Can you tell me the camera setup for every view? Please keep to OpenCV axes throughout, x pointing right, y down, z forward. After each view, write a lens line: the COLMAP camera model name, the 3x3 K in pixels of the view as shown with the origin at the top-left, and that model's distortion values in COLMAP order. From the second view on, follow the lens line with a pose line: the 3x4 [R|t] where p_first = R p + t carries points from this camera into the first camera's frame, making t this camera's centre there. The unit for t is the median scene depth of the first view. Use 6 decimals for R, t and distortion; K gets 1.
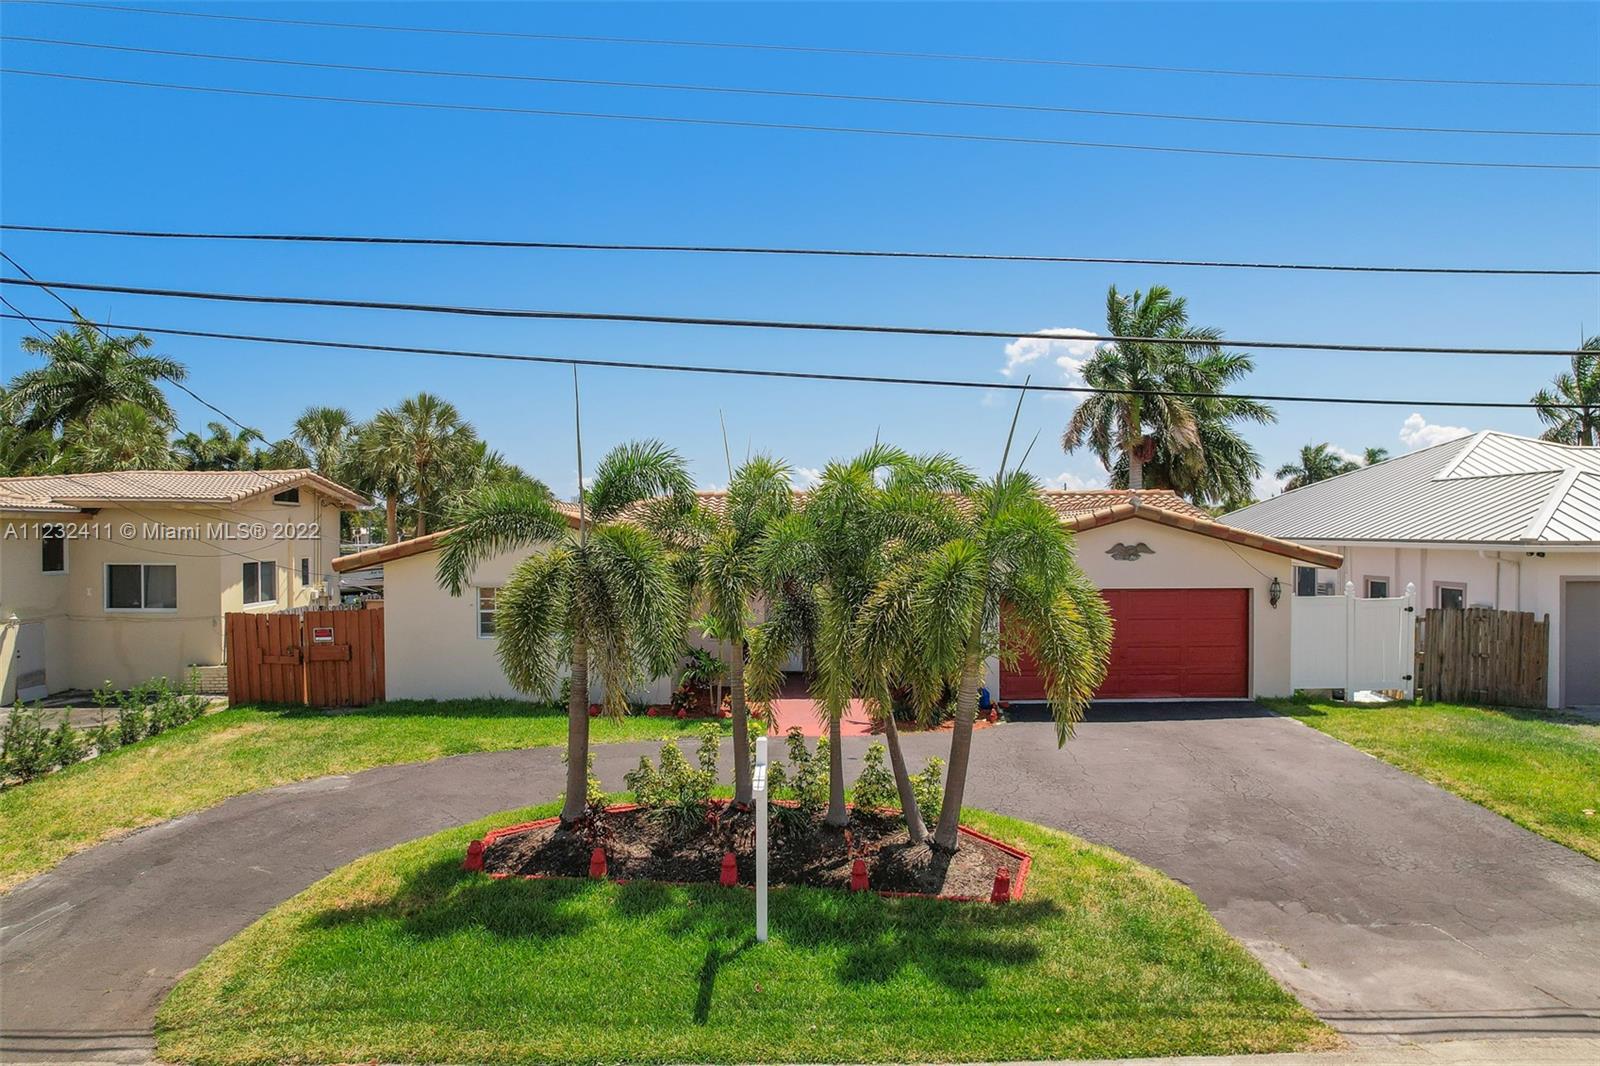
lens RADIAL K [[1060.5, 0, 832.7], [0, 1060.5, 532.7], [0, 0, 1]] dist [-0.089109, 0.083394]
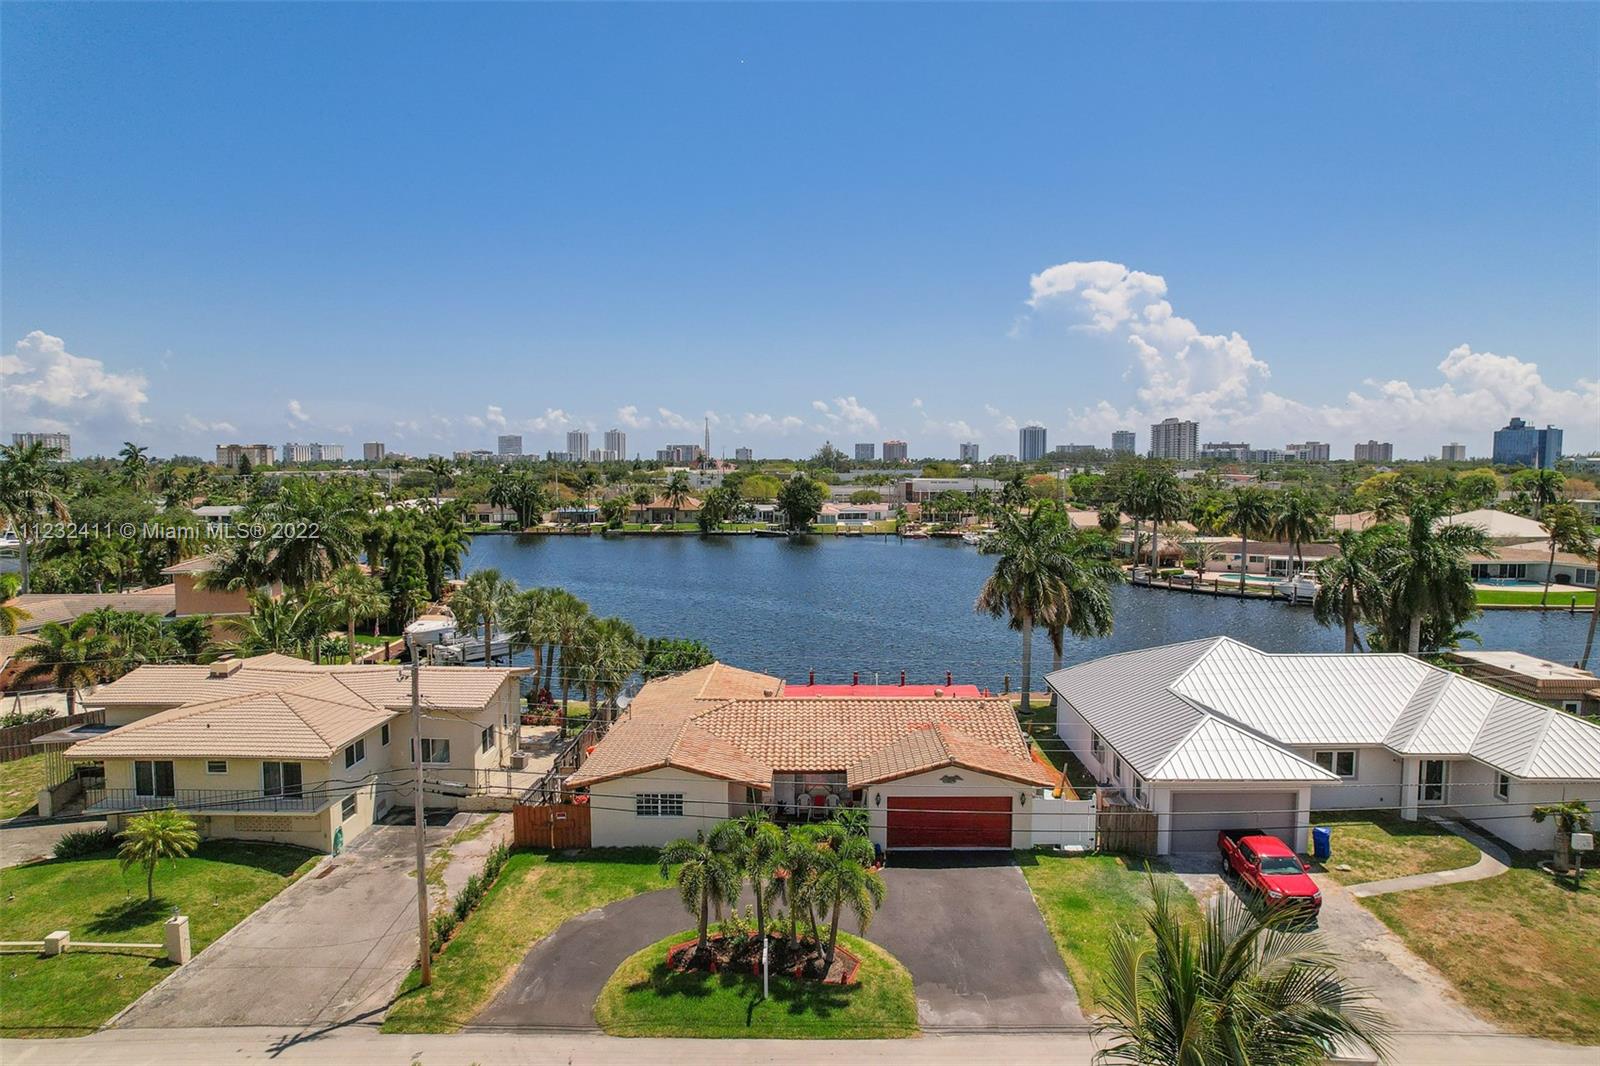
lens RADIAL K [[1036.0, 0, 836.1], [0, 1036.0, 534.8], [0, 0, 1]] dist [-0.053394, 0.049100]
pose [[0.999754, 0.007317, -0.020924, 0.183826], [-0.005823, 0.997488, 0.070594, -1.136450], [0.021388, -0.070455, 0.997286, -1.857587]]
